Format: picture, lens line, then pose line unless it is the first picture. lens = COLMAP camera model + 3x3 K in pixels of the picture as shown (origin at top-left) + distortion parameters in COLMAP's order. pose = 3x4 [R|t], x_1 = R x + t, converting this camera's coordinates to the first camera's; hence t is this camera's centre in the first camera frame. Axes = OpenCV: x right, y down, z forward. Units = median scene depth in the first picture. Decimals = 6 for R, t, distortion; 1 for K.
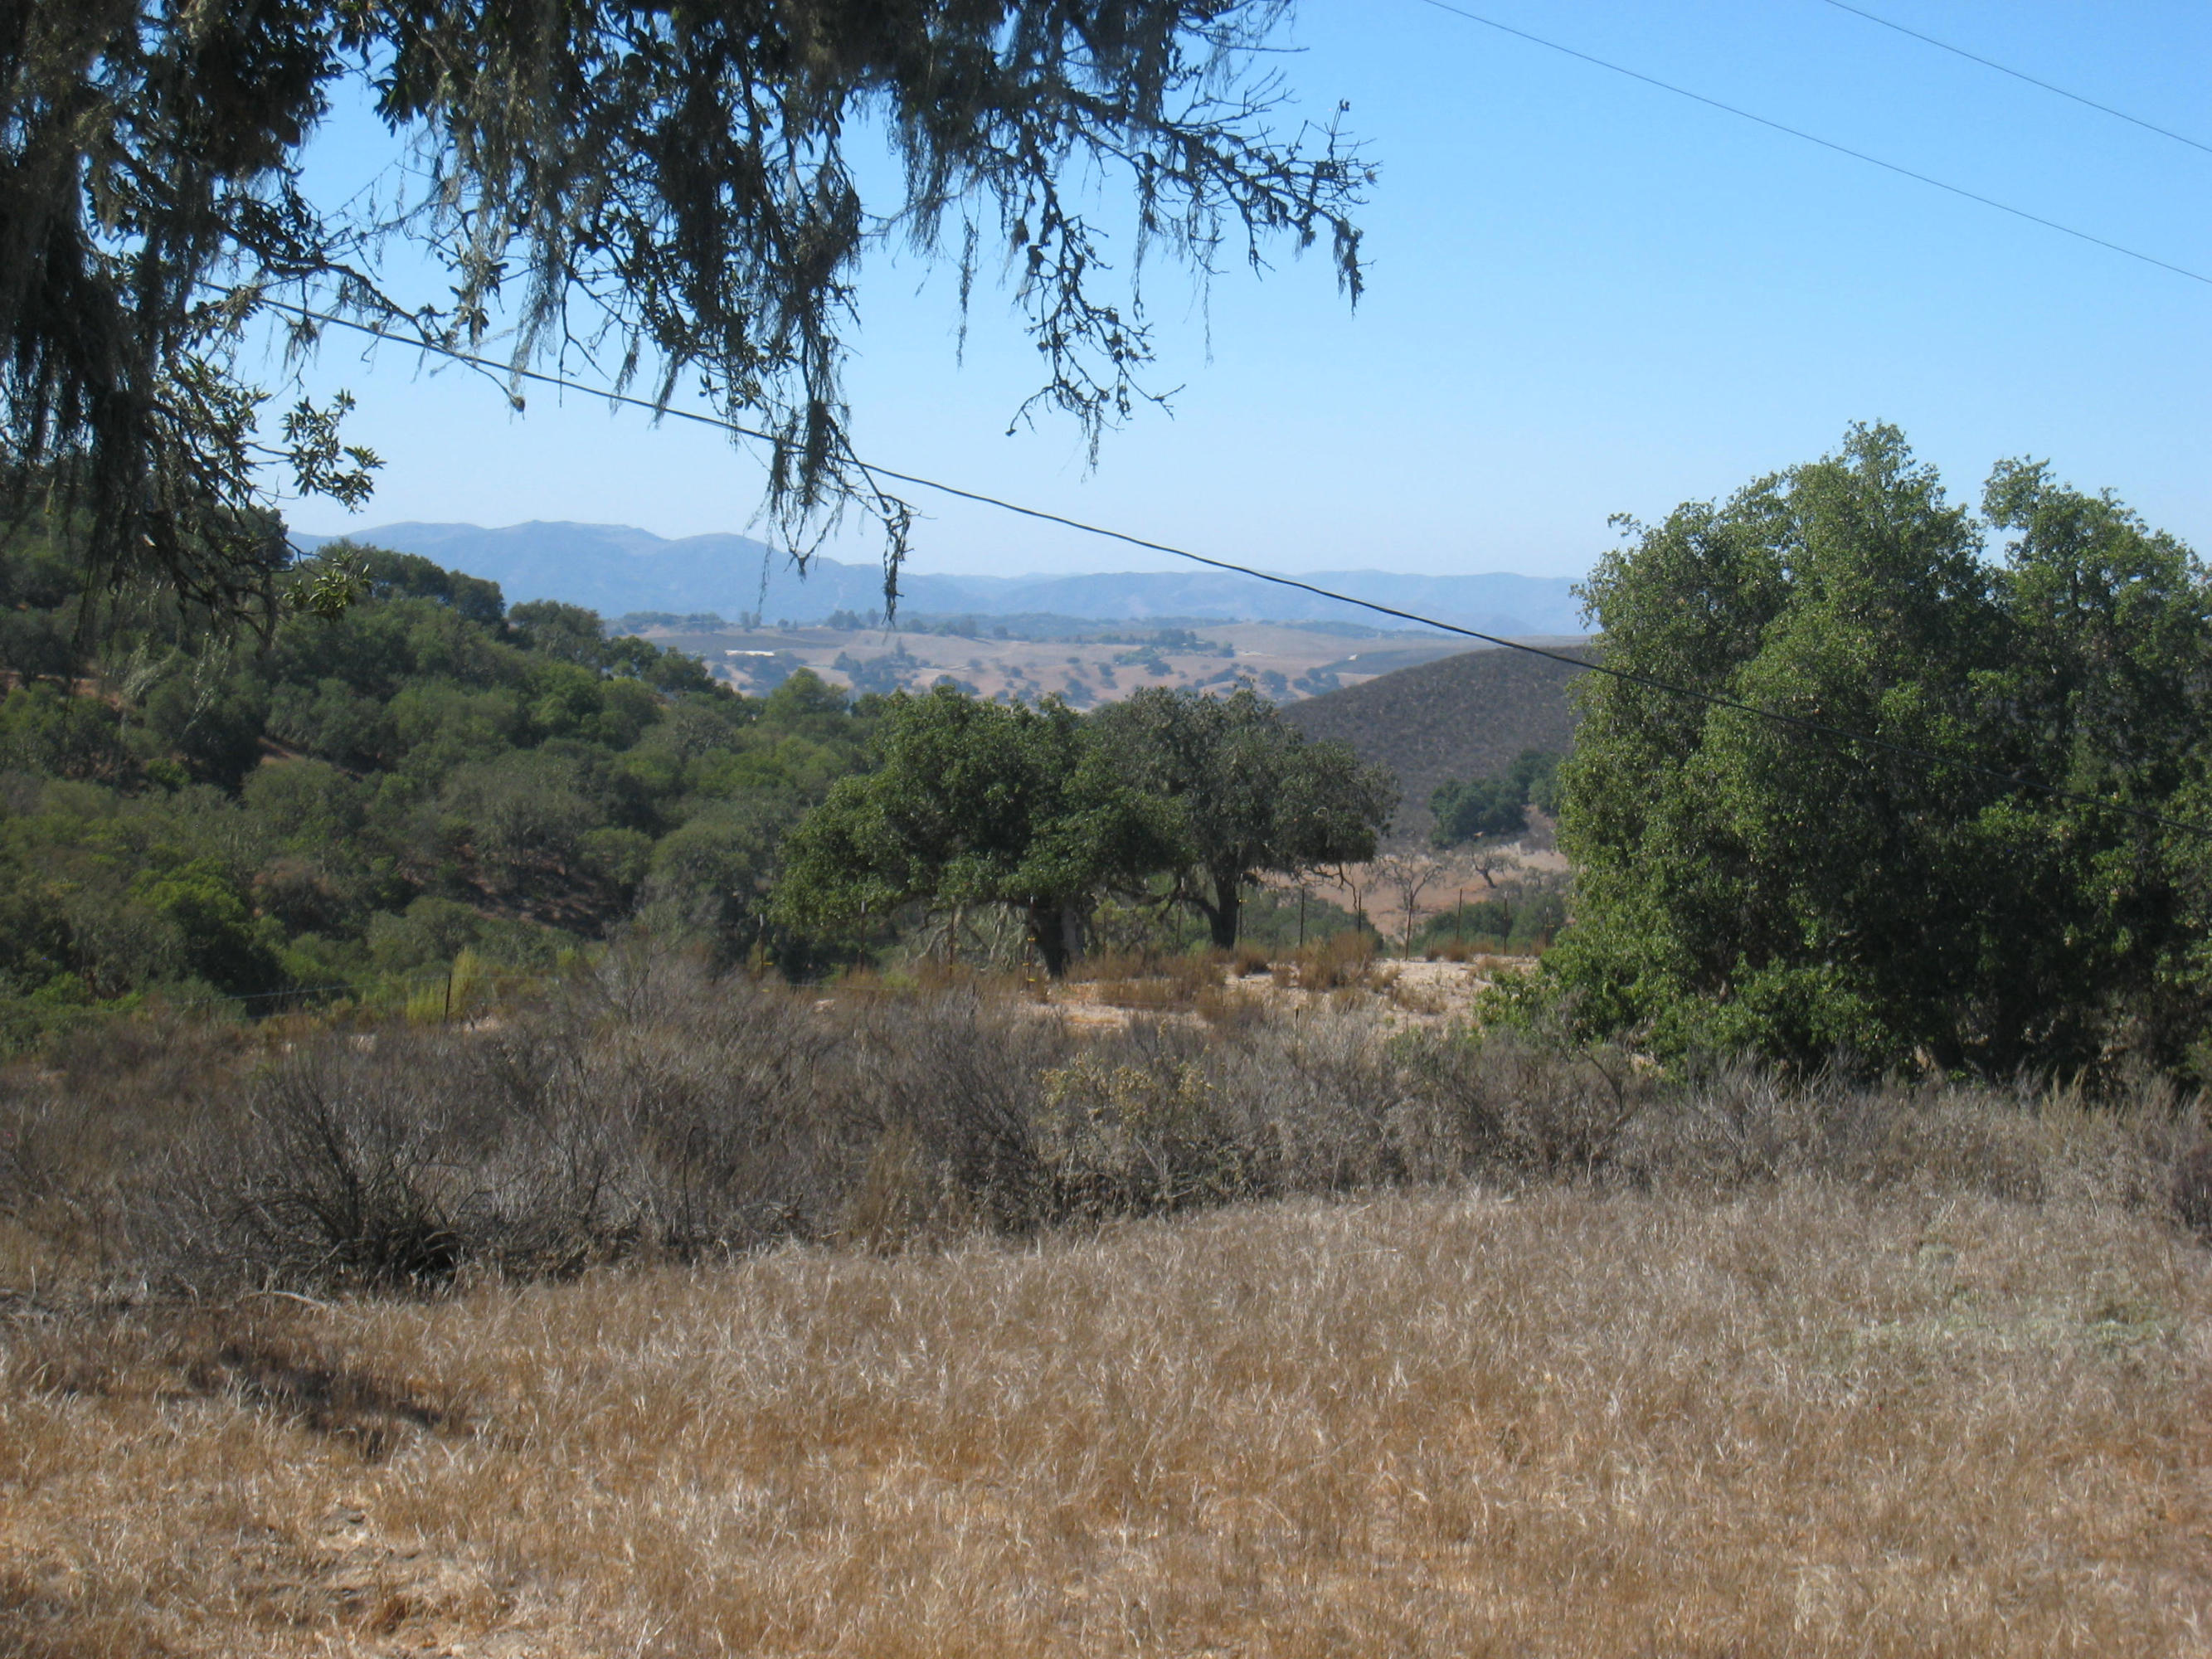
lens RADIAL K [[4926.4, 0, 1105.6], [0, 4926.4, 830.8], [0, 0, 1]] dist [-0.099503, 0.000000]
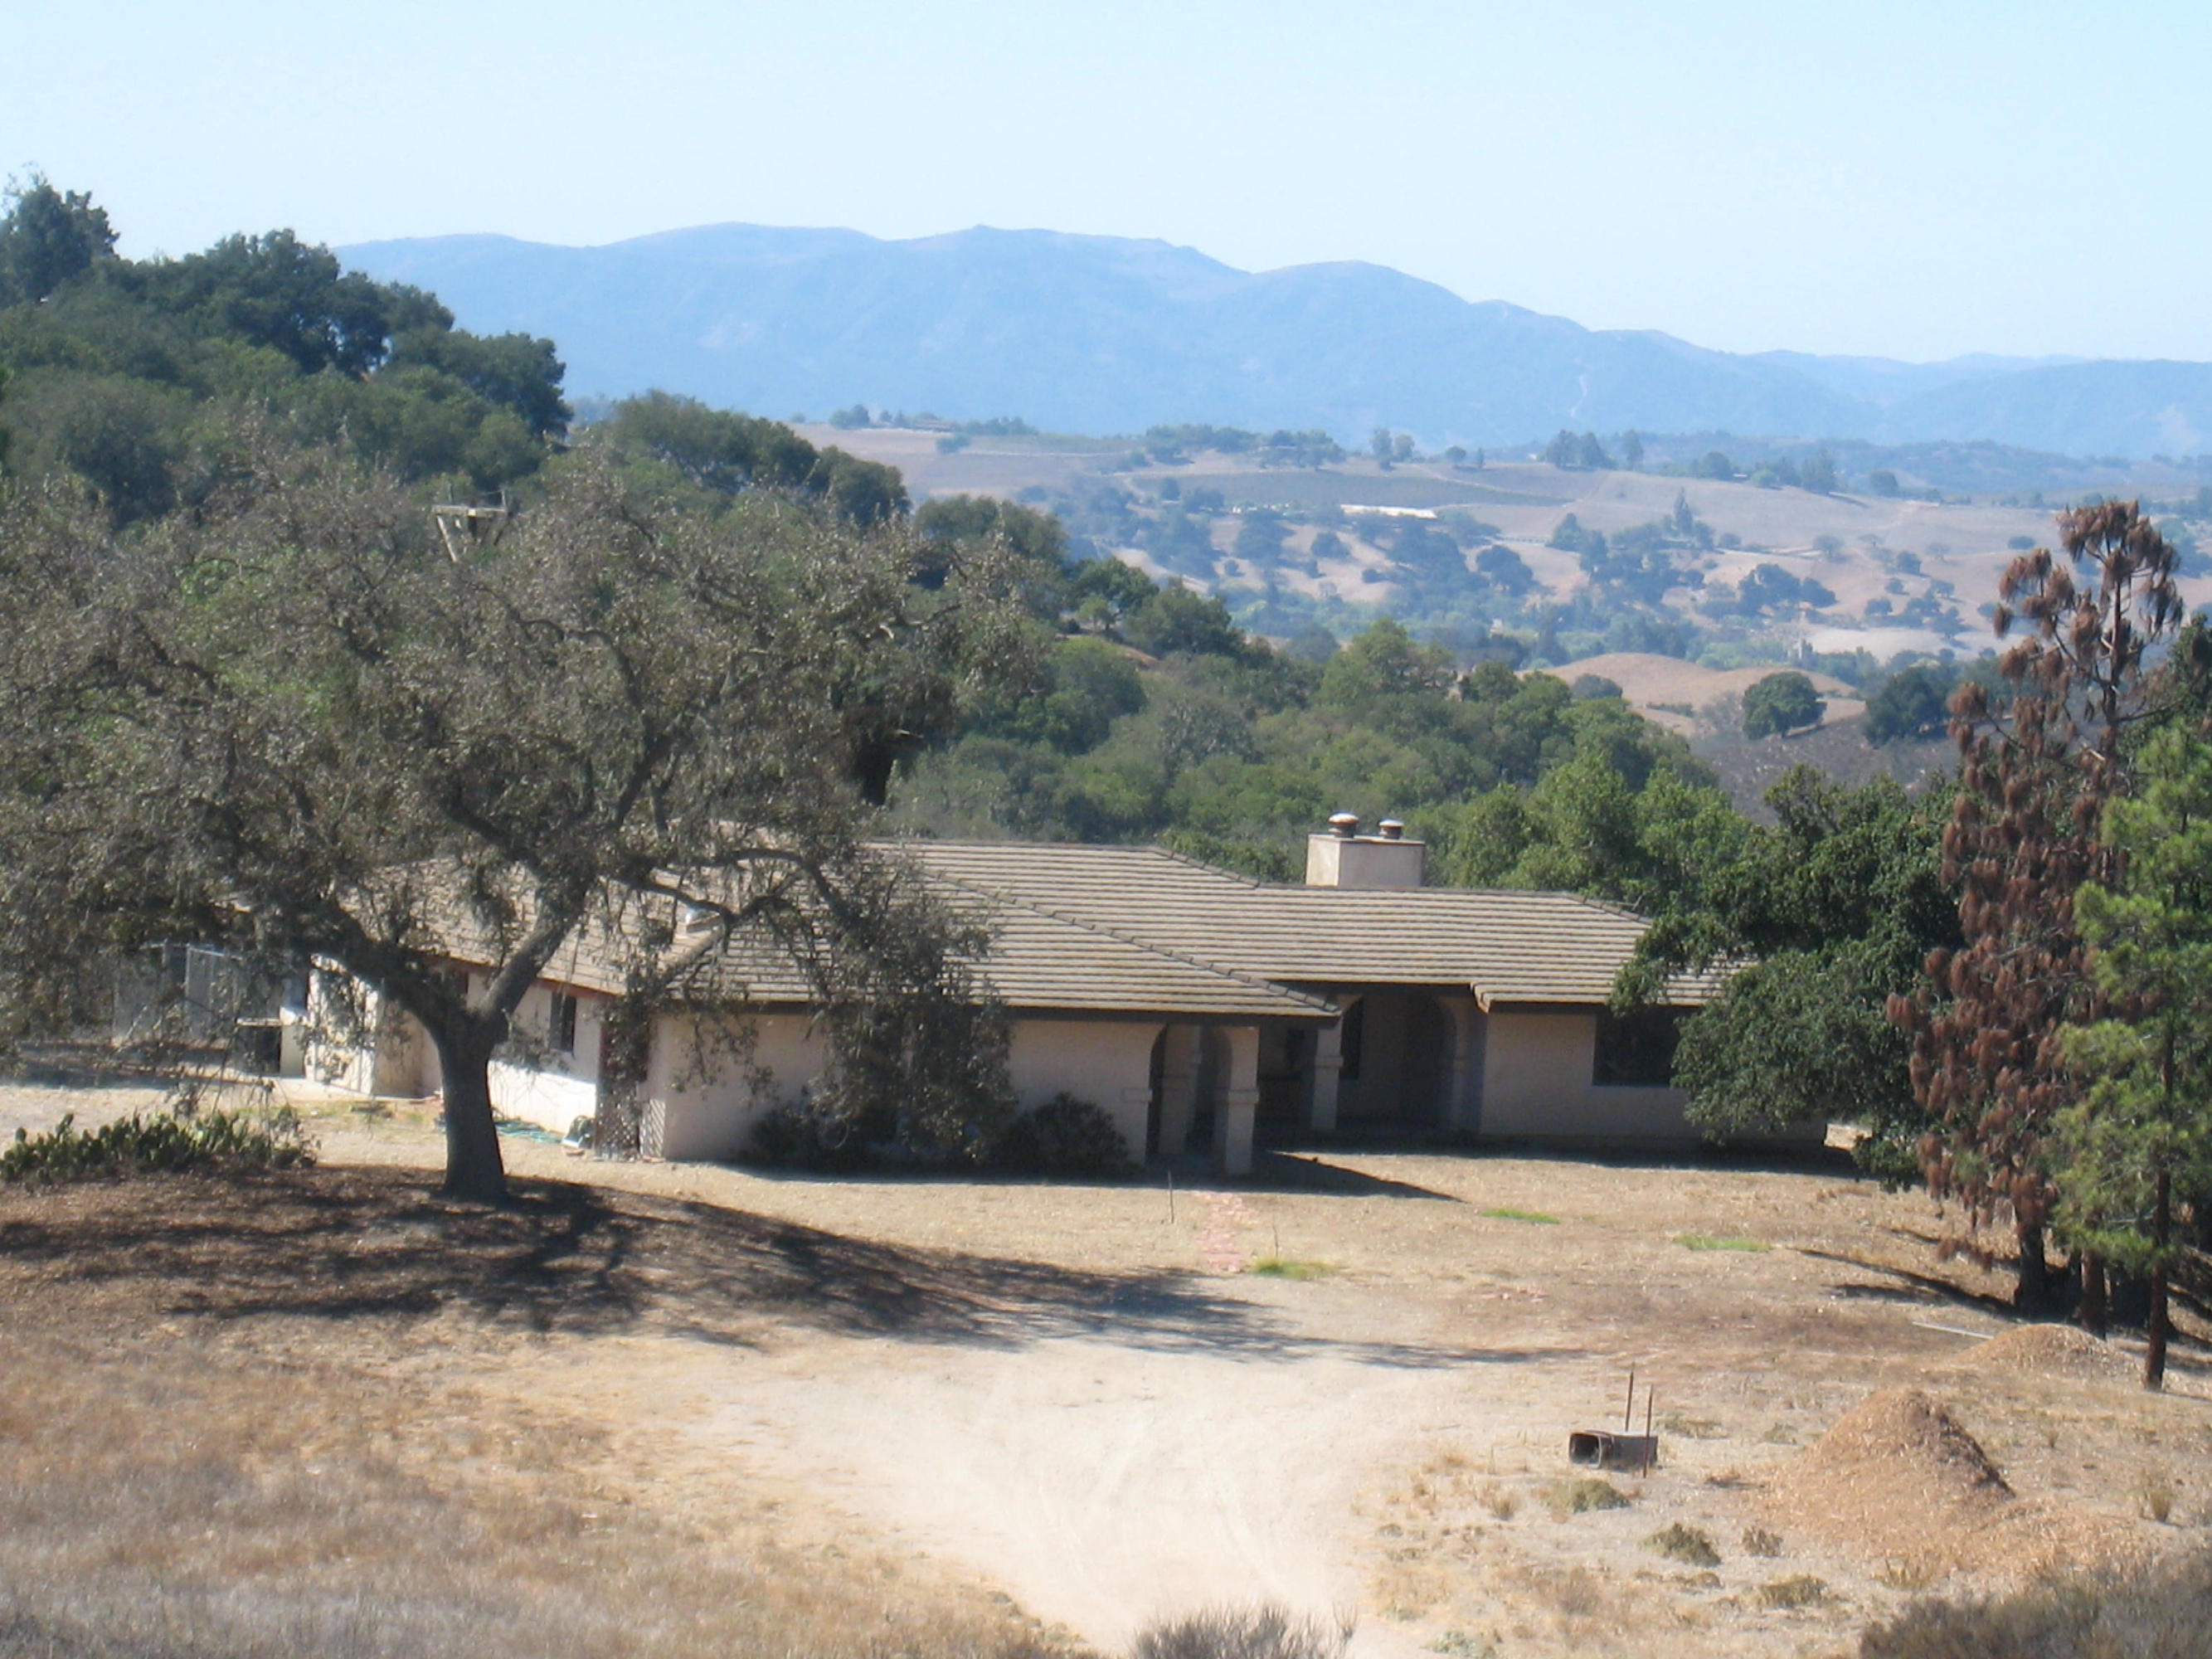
lens RADIAL K [[6718.9, 0, 1106.2], [0, 6718.9, 829.8], [0, 0, 1]] dist [0.037108, 0.000000]
pose [[0.995470, 0.029648, -0.090337, -0.037216], [-0.030570, 0.999494, -0.008844, 0.004067], [0.090029, 0.011565, 0.995872, 0.300347]]
